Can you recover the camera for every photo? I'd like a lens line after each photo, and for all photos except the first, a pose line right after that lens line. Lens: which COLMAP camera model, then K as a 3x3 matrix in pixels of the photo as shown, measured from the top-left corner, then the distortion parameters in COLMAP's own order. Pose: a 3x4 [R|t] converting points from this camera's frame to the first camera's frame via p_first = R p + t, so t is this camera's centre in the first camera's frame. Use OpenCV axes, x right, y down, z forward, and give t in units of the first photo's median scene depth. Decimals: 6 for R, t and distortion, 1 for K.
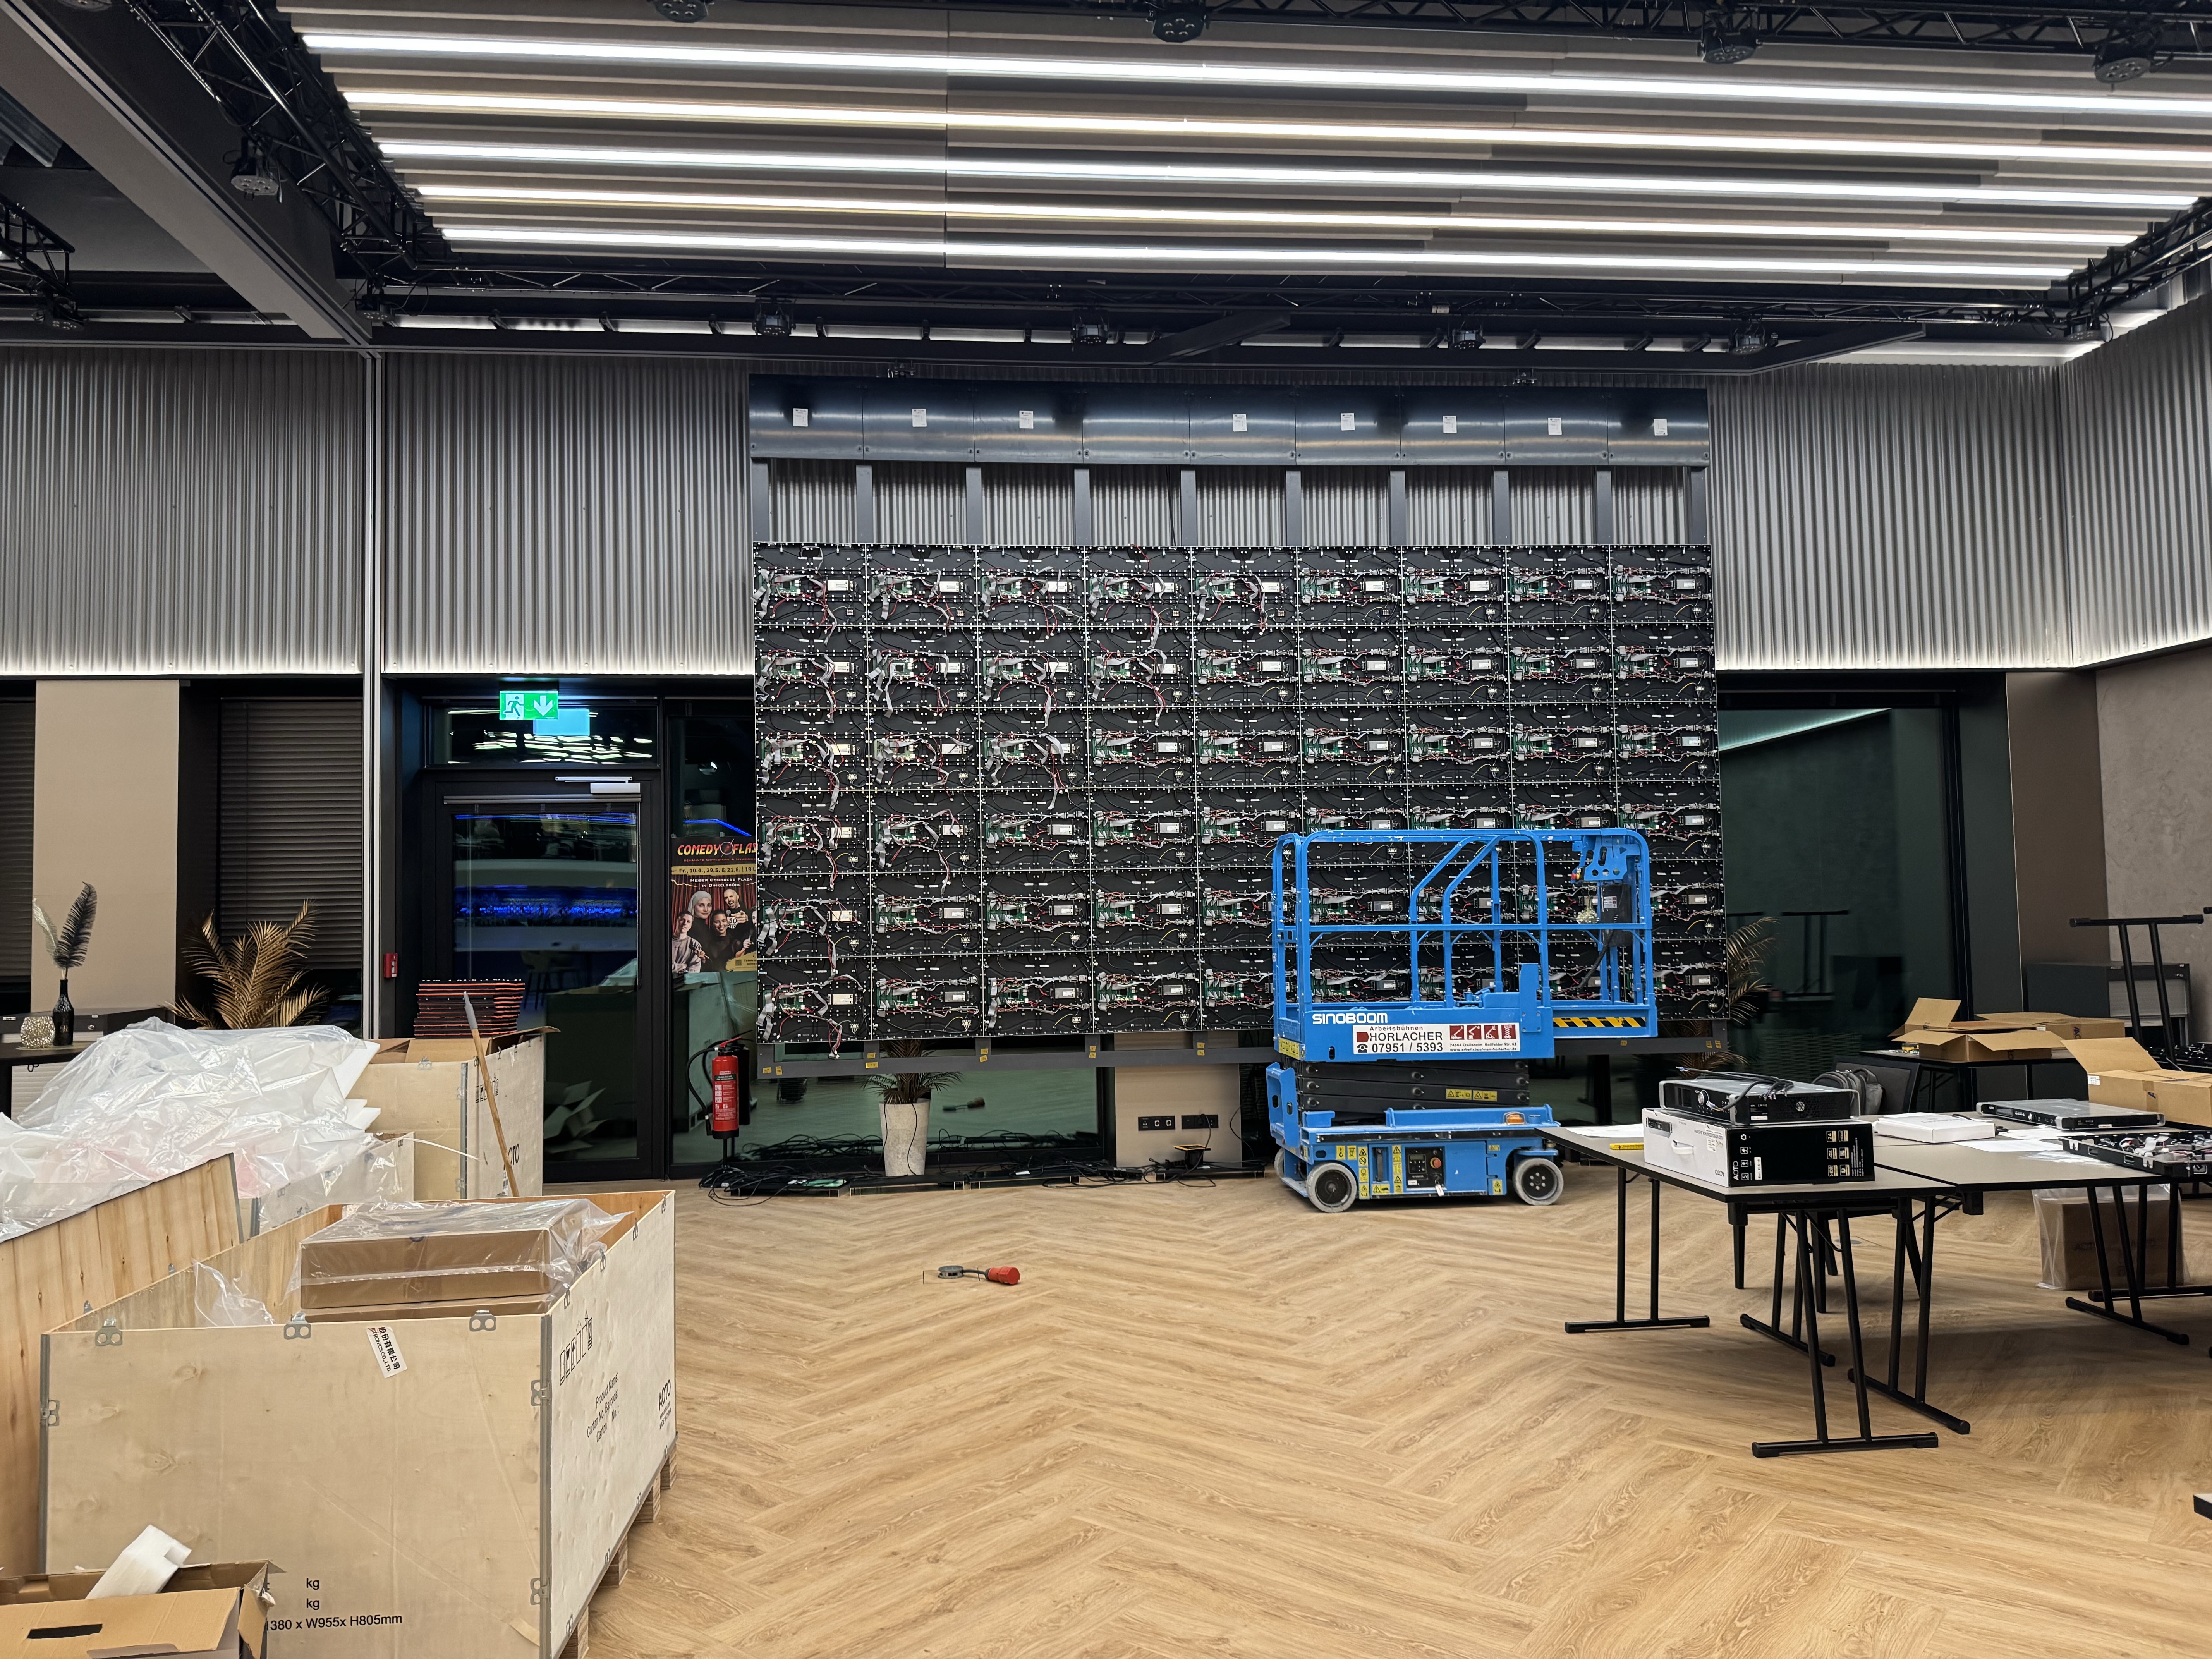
lens RADIAL K [[1680.8, 0, 1090.7], [0, 1680.8, 827.9], [0, 0, 1]] dist [0.061784, -0.059577]
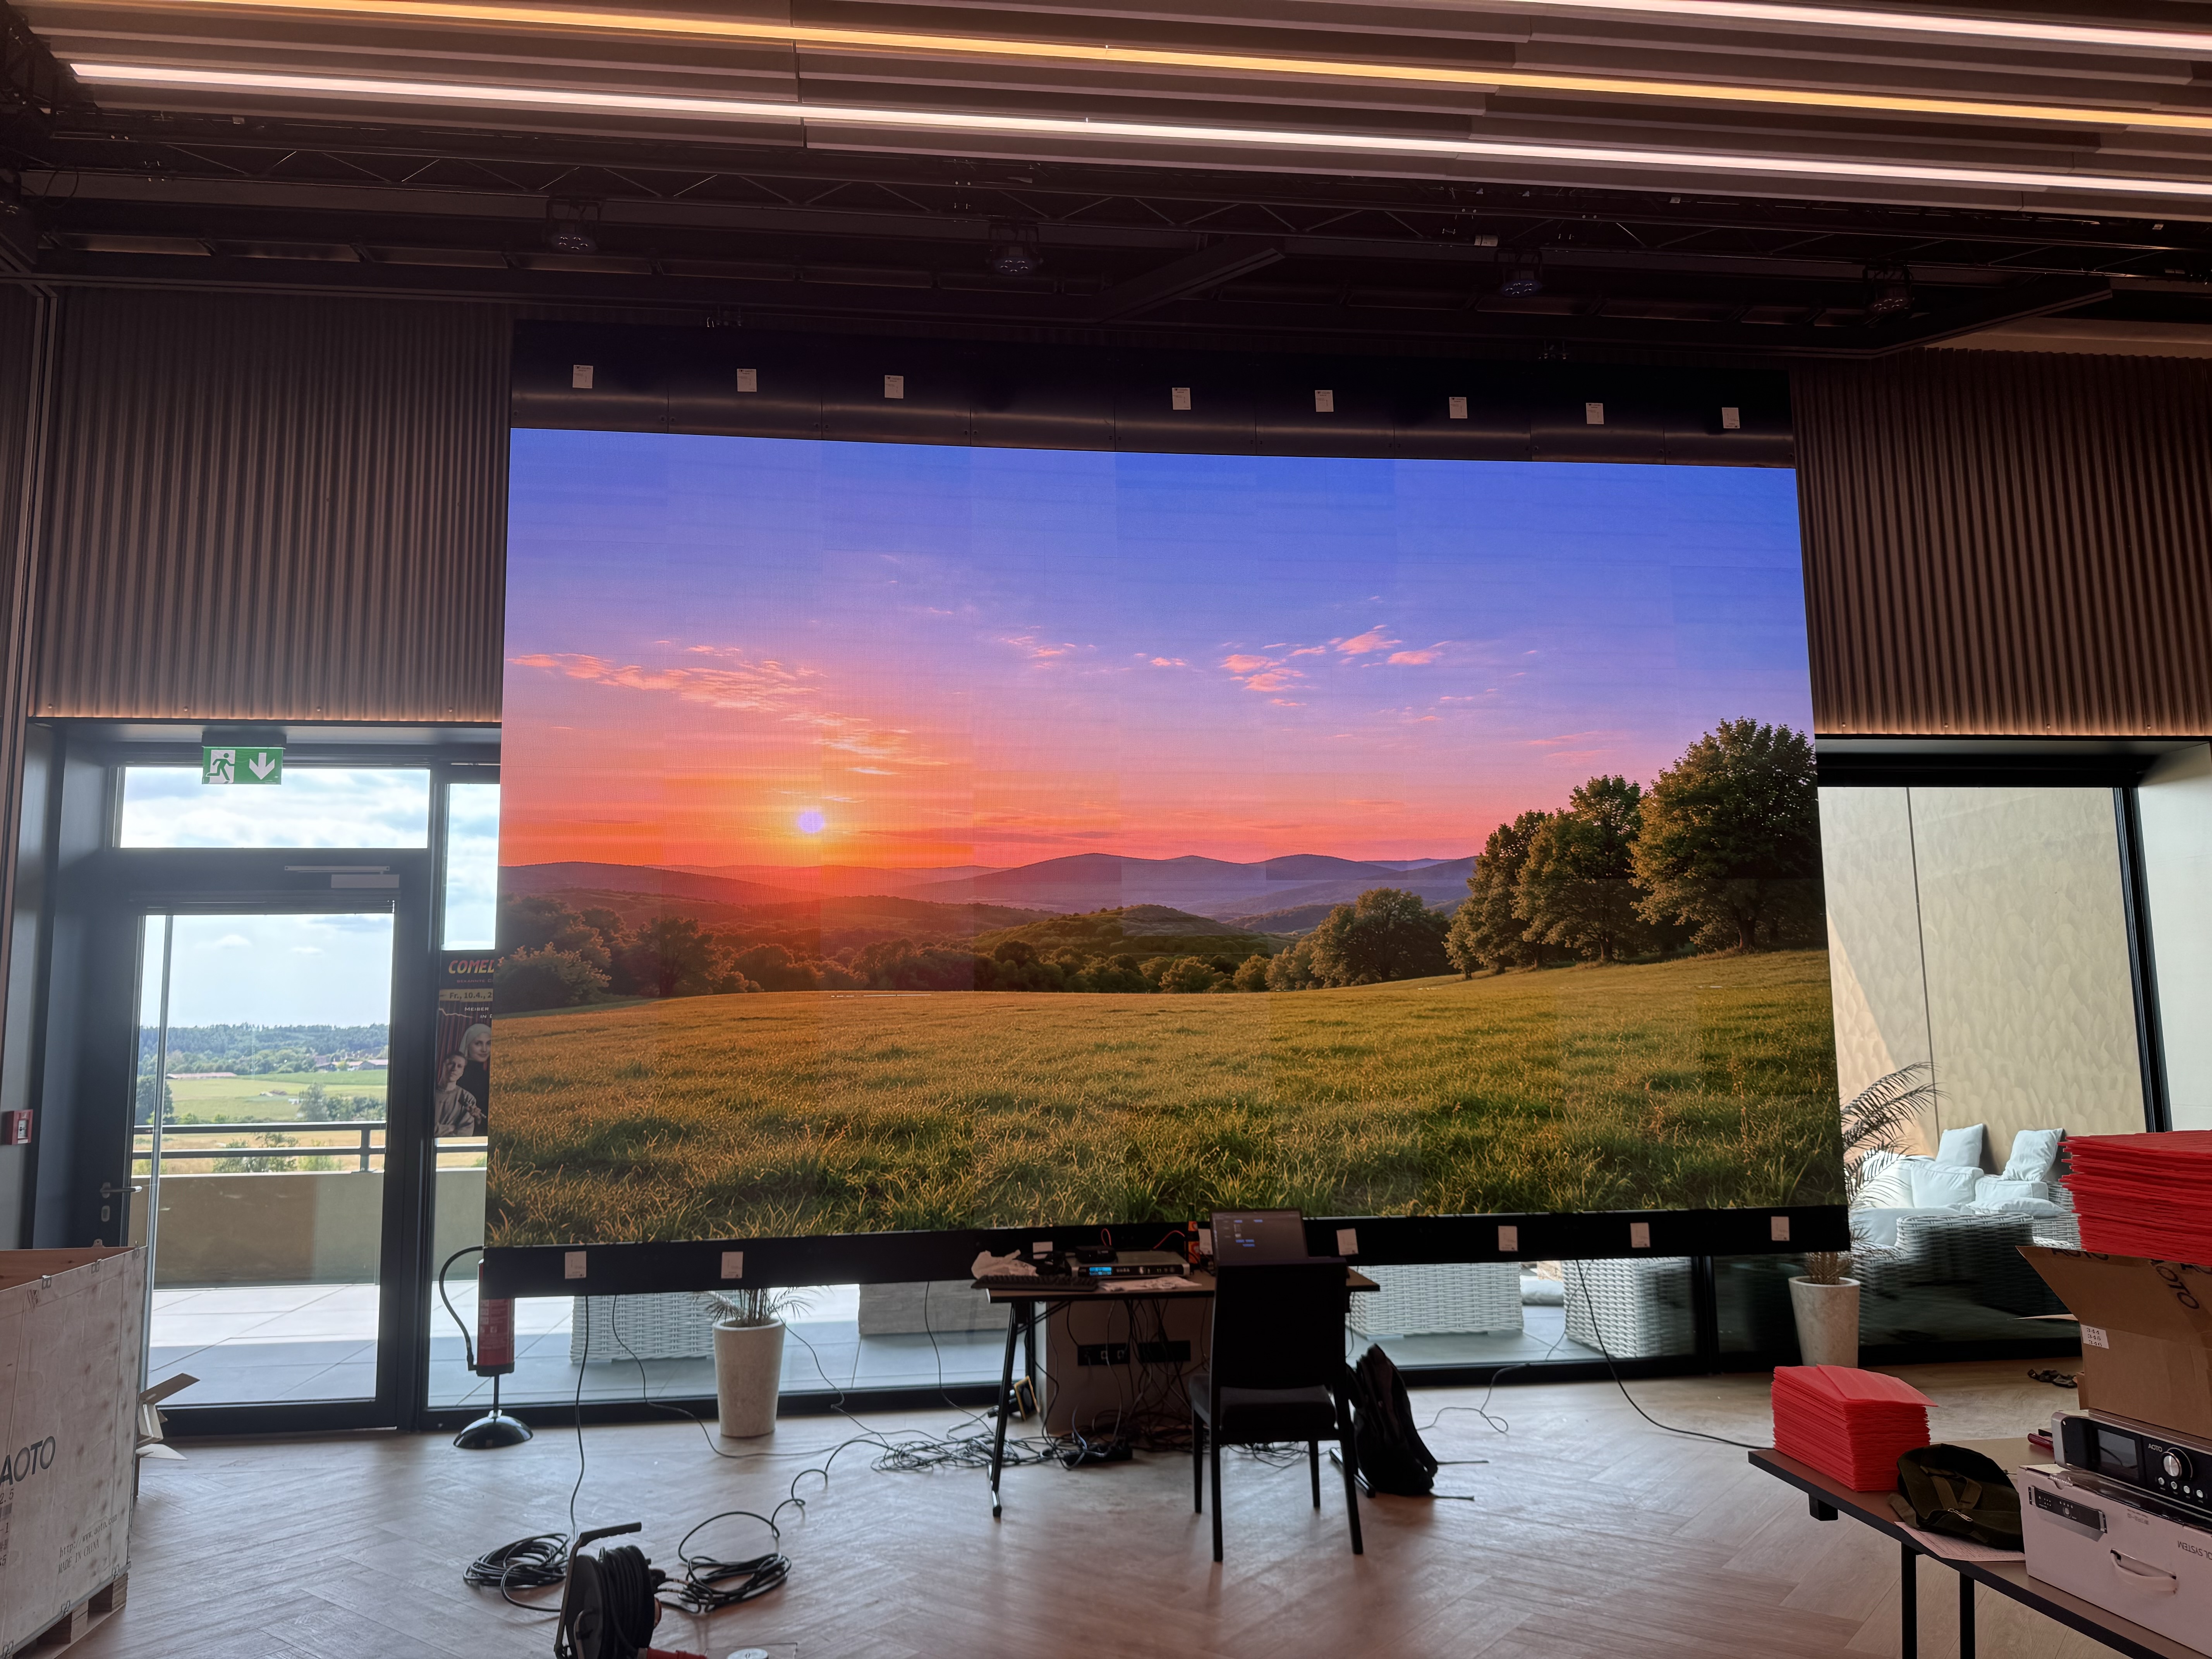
lens RADIAL K [[1680.8, 0, 1111.8], [0, 1680.8, 824.4], [0, 0, 1]] dist [0.061784, -0.059577]
pose [[0.999718, 0.005057, 0.023204, 0.025764], [-0.003198, 0.996832, -0.079470, 0.009760], [-0.023533, 0.079373, 0.996567, 0.280971]]
